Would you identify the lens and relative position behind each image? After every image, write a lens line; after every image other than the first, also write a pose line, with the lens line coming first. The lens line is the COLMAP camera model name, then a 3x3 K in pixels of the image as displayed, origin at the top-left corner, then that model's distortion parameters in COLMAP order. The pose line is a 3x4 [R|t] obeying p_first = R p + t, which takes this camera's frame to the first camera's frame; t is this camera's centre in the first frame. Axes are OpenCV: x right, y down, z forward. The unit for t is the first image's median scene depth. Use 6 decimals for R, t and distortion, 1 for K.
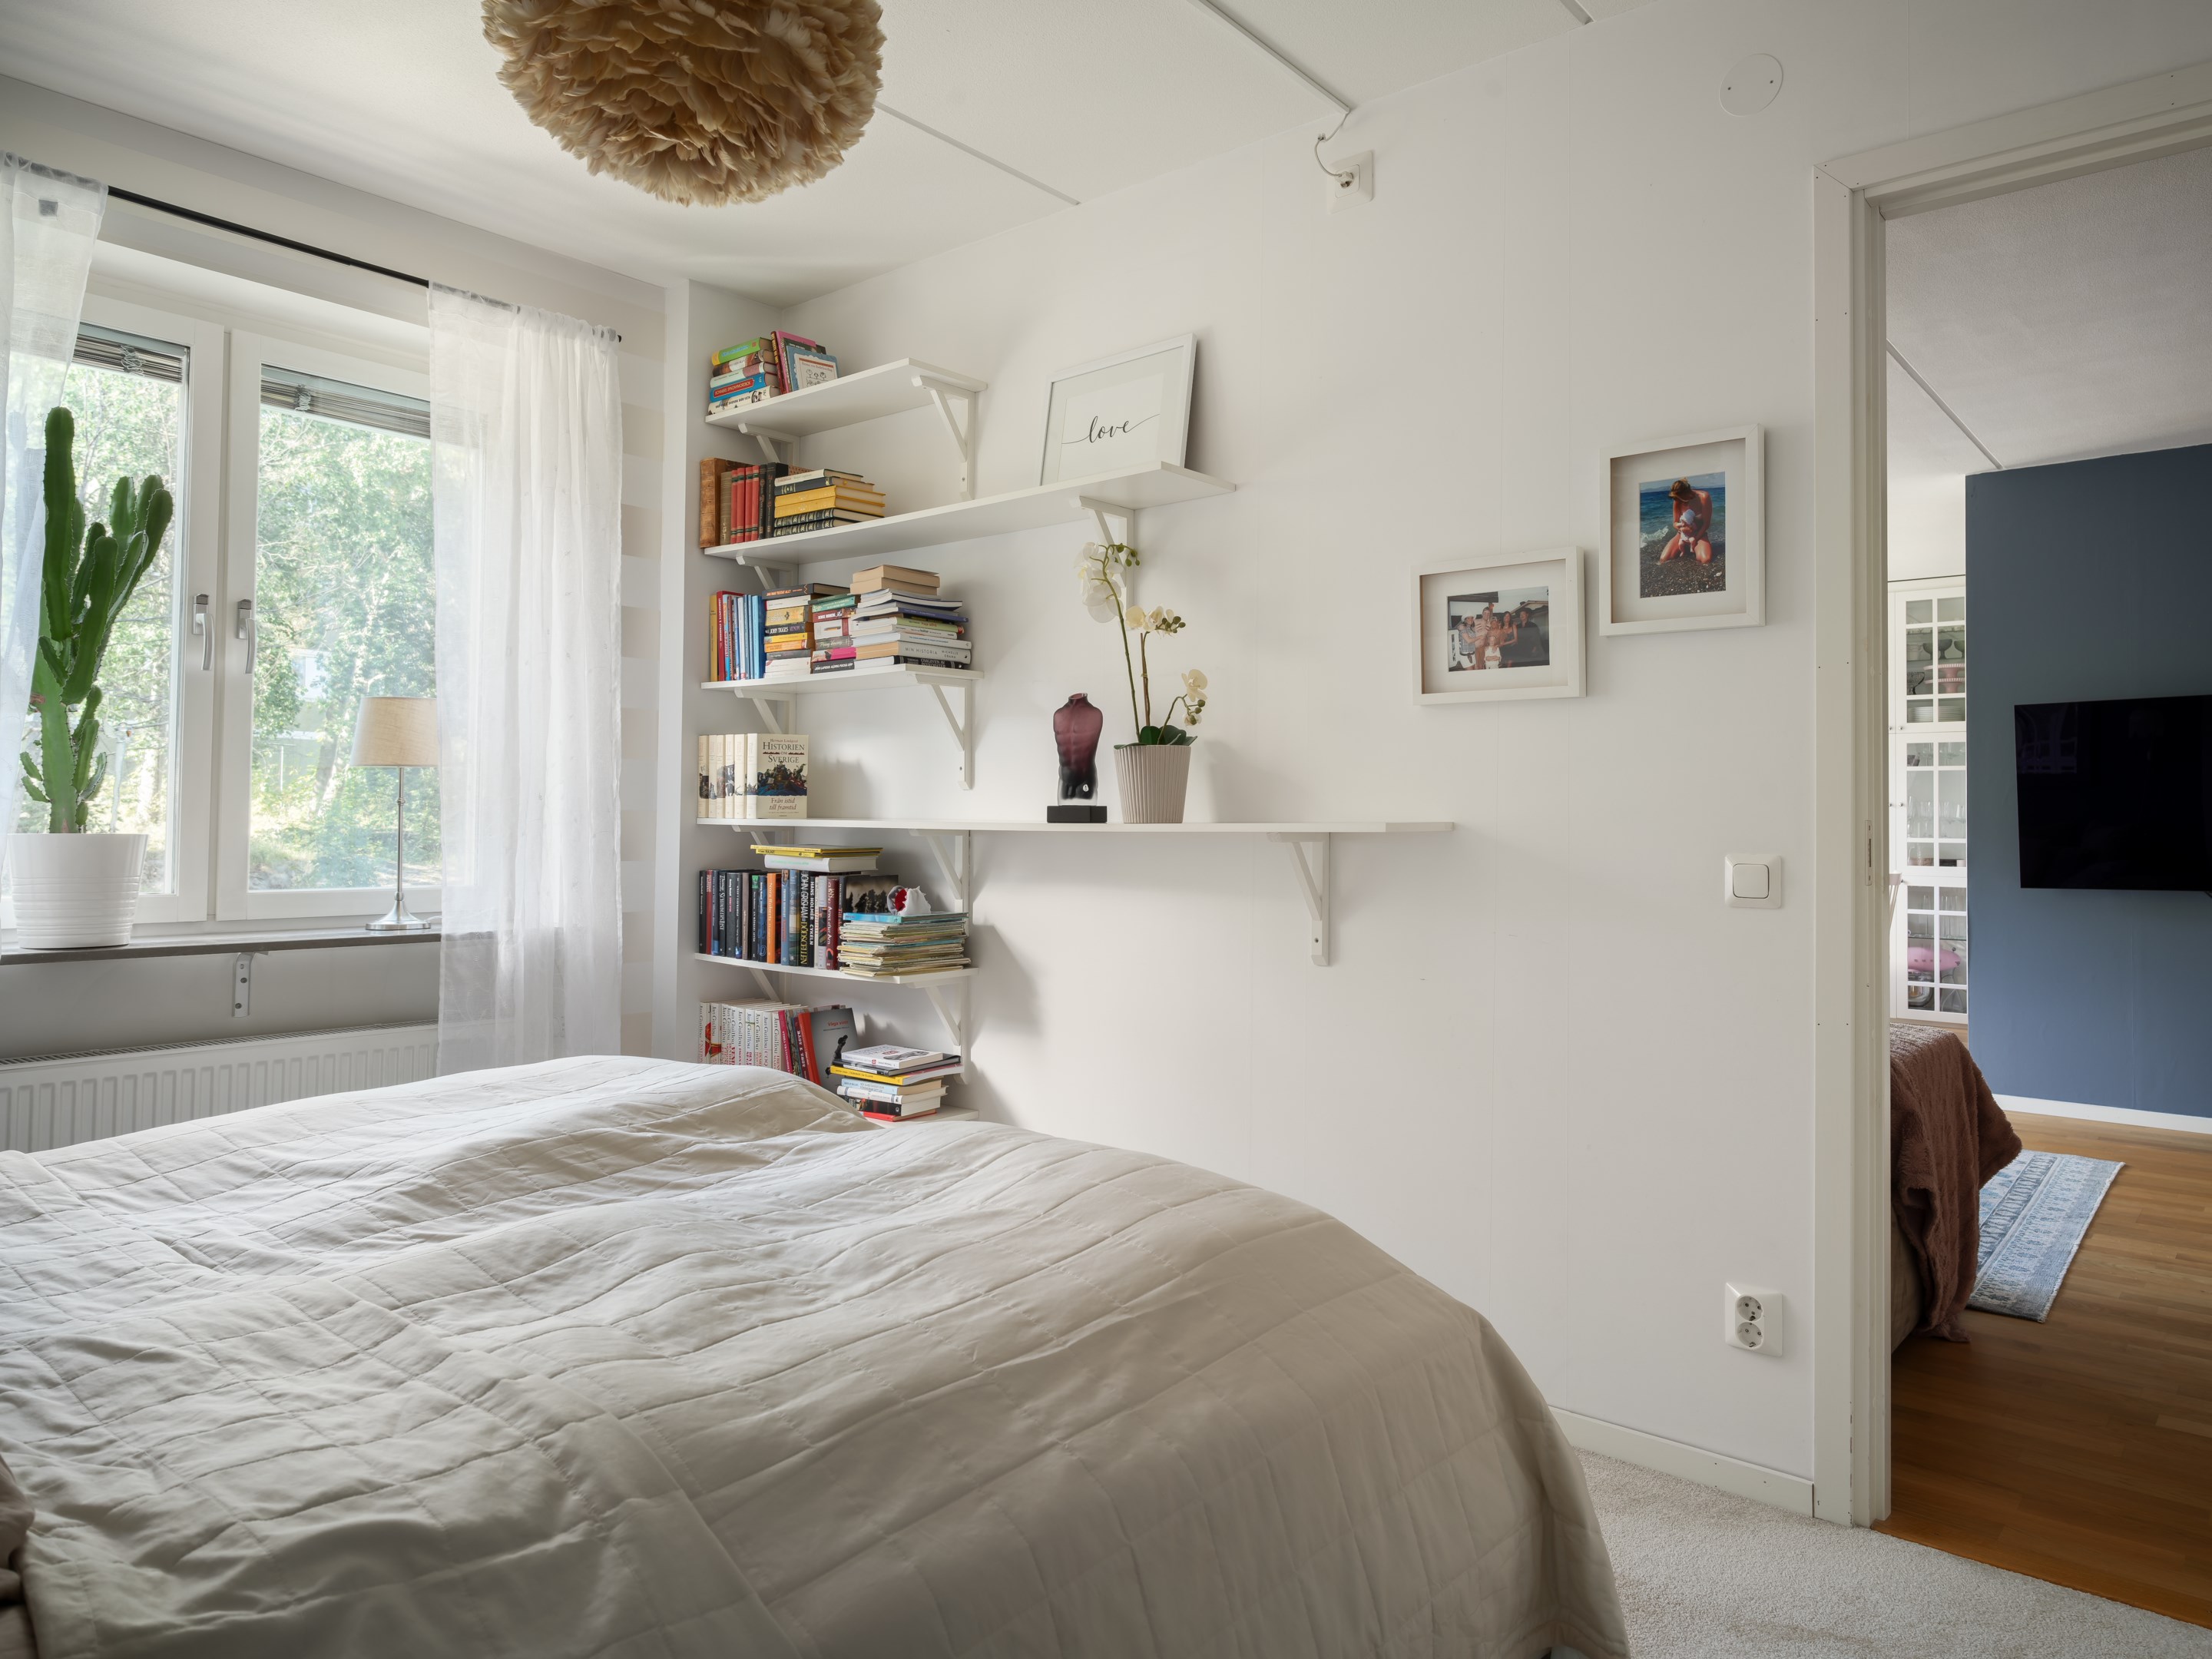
lens RADIAL K [[1445.9, 0, 1104.3], [0, 1445.9, 780.9], [0, 0, 1]] dist [-0.001423, -0.001339]
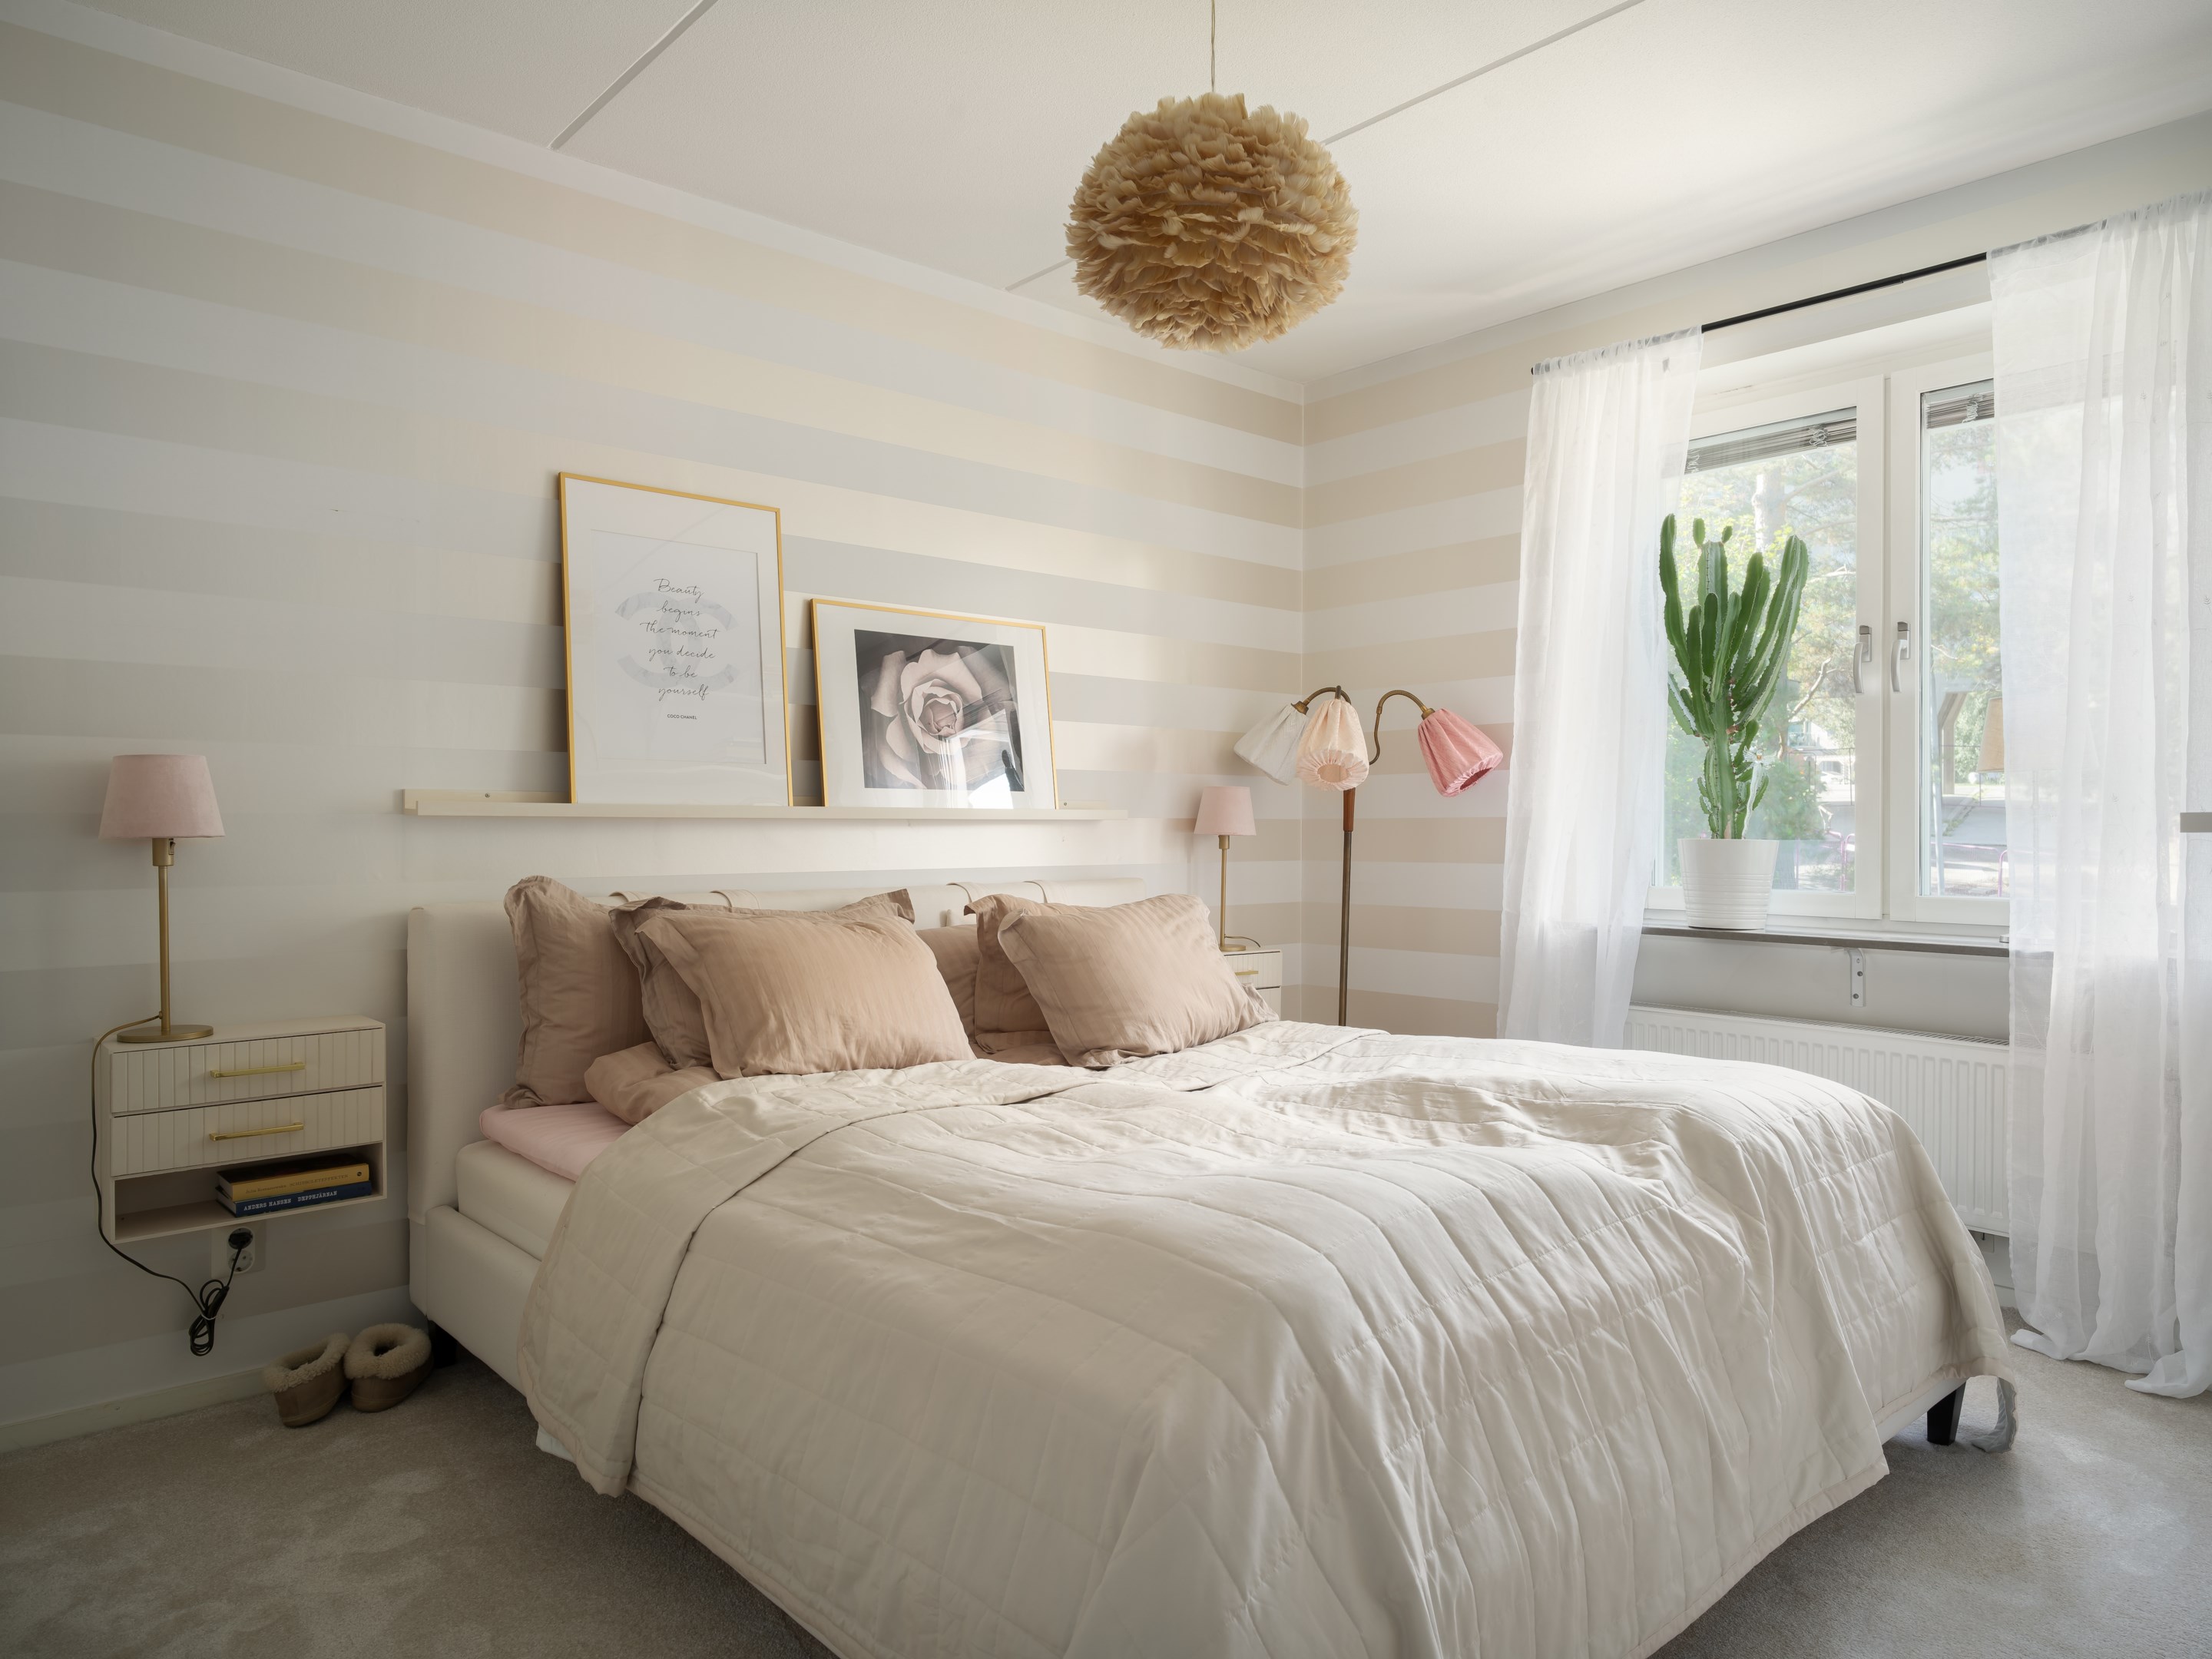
lens RADIAL K [[1443.7, 0, 1096.0], [0, 1443.7, 794.3], [0, 0, 1]] dist [-0.001337, 0.000913]
pose [[-0.151020, -0.027696, -0.988143, 0.648201], [0.024991, 0.999181, -0.031825, 0.025733], [0.988215, -0.029500, -0.150204, 0.674731]]
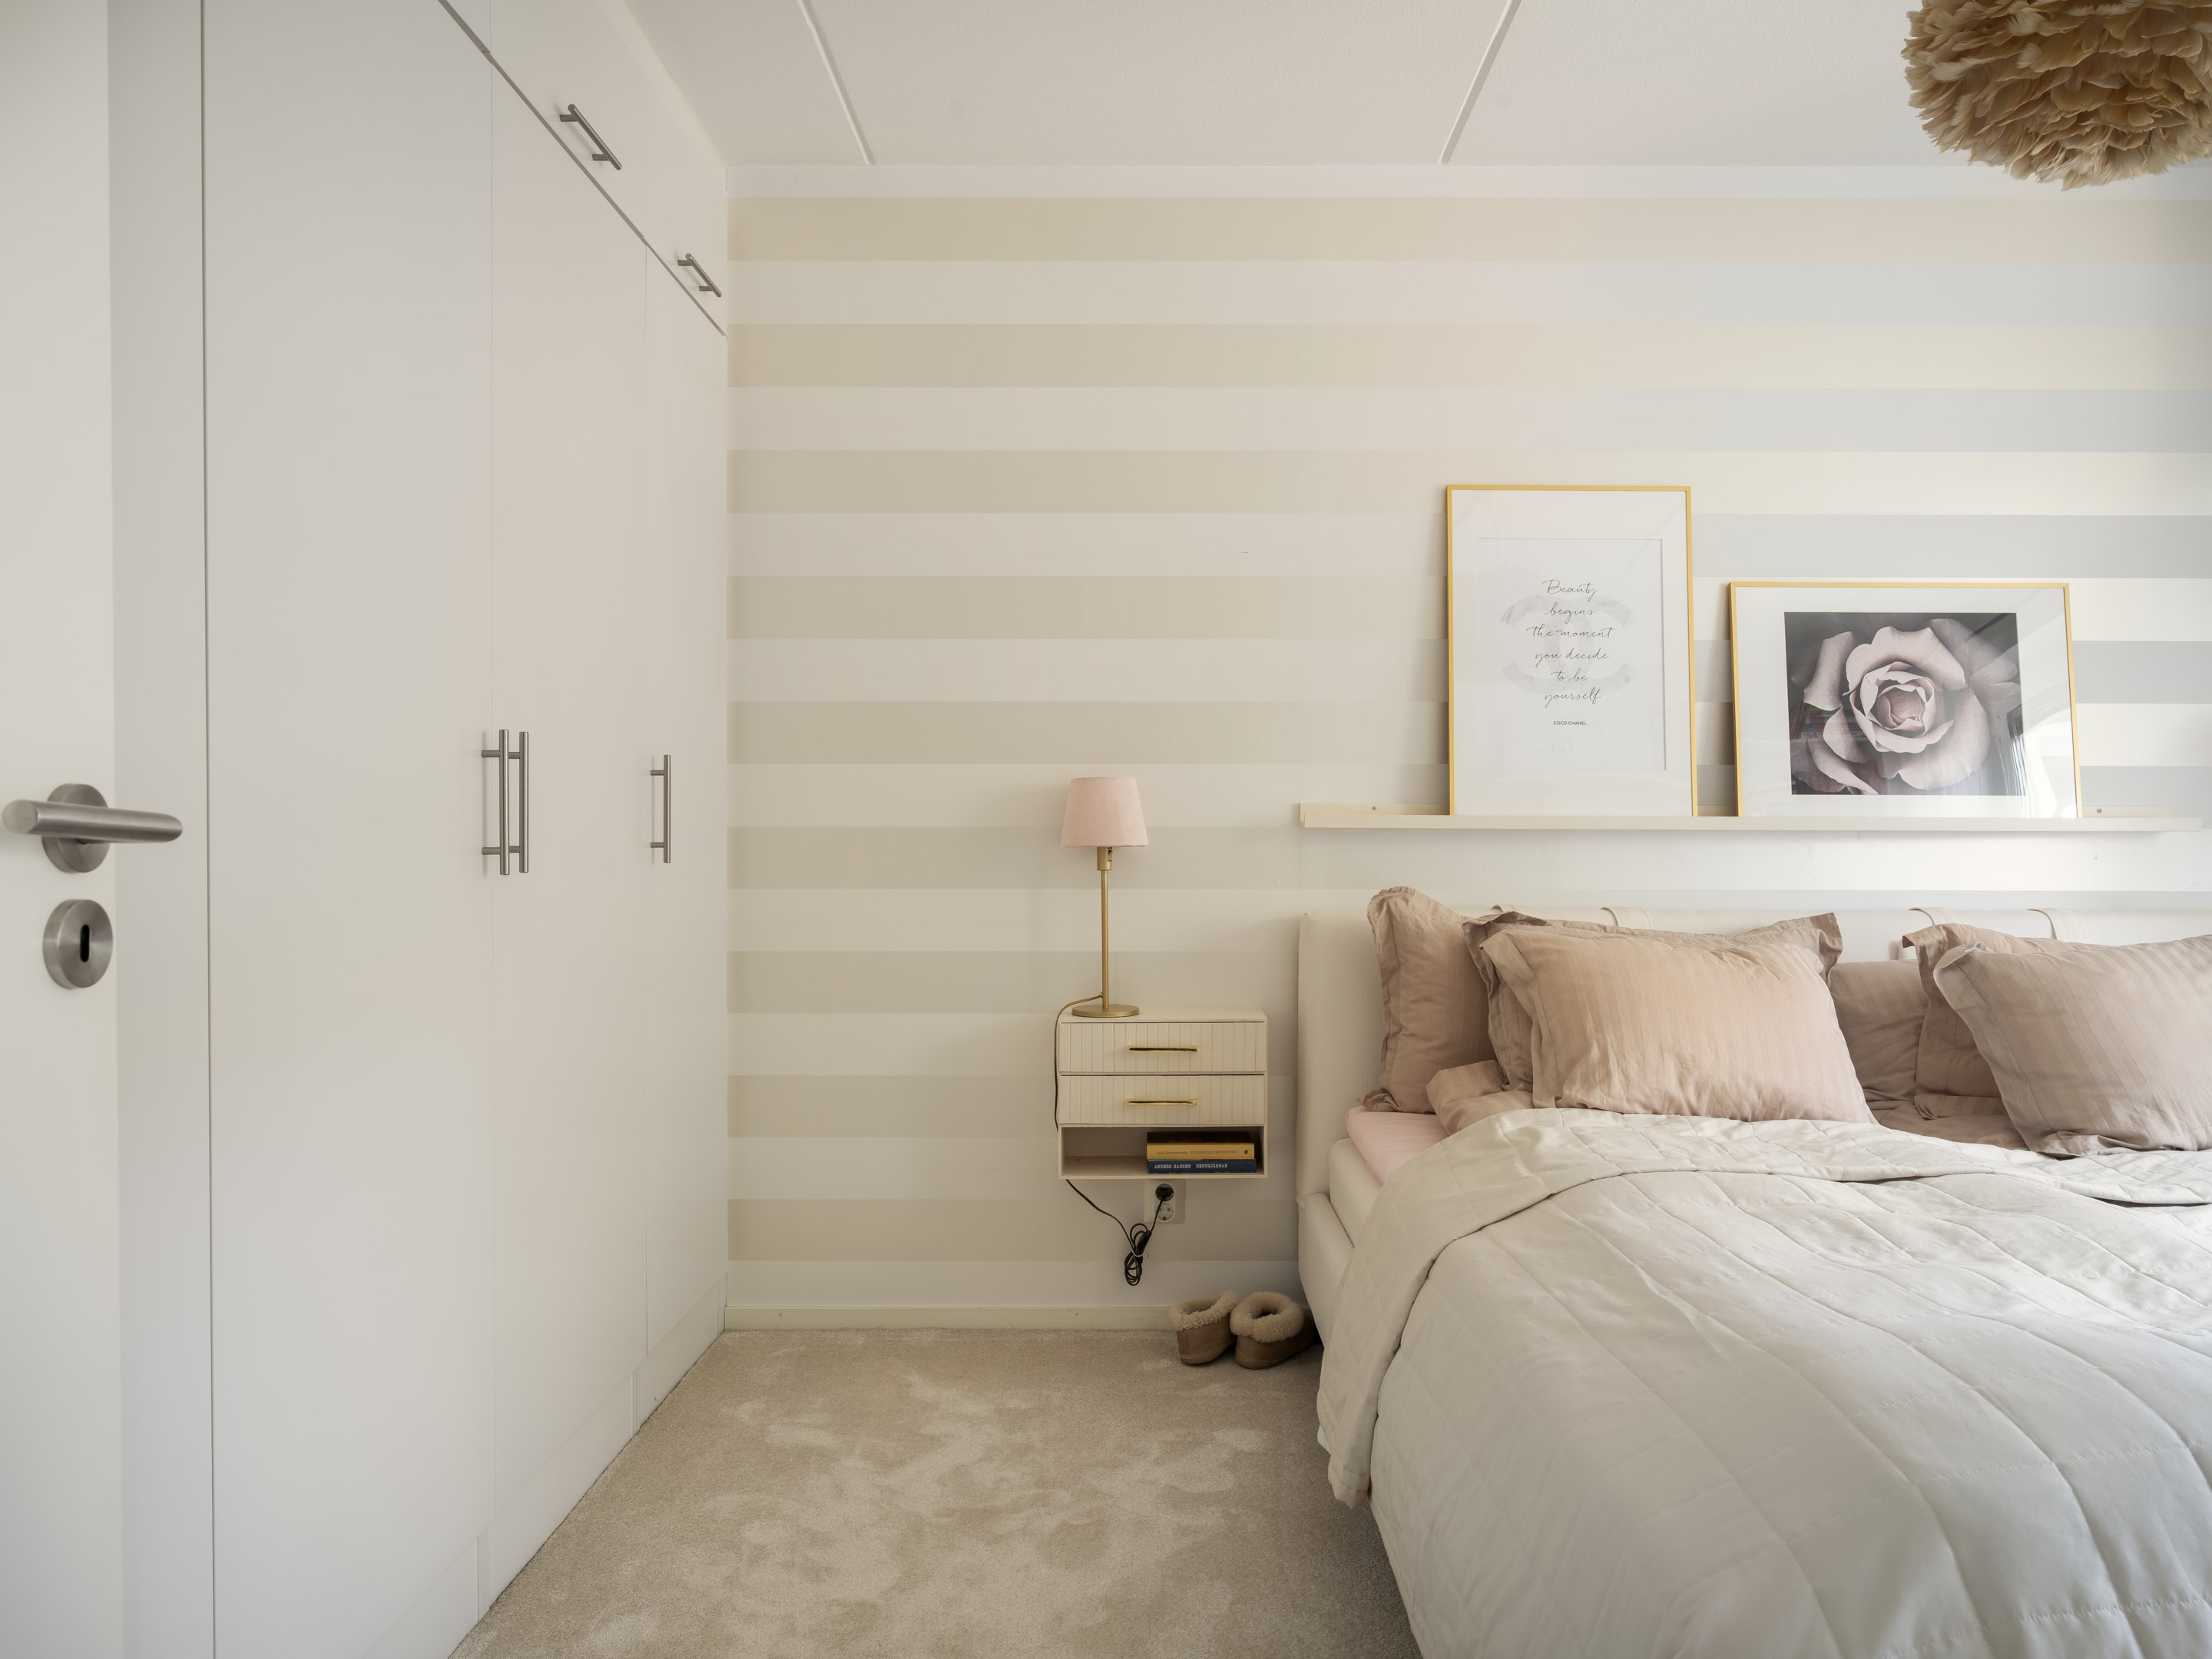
lens RADIAL K [[1453.6, 0, 1108.7], [0, 1453.6, 830.5], [0, 0, 1]] dist [-0.001352, -0.000371]
pose [[-0.771445, -0.010555, -0.636208, 0.520795], [0.009655, 0.999553, -0.028290, 0.028353], [0.636223, -0.027967, -0.770998, 0.813185]]
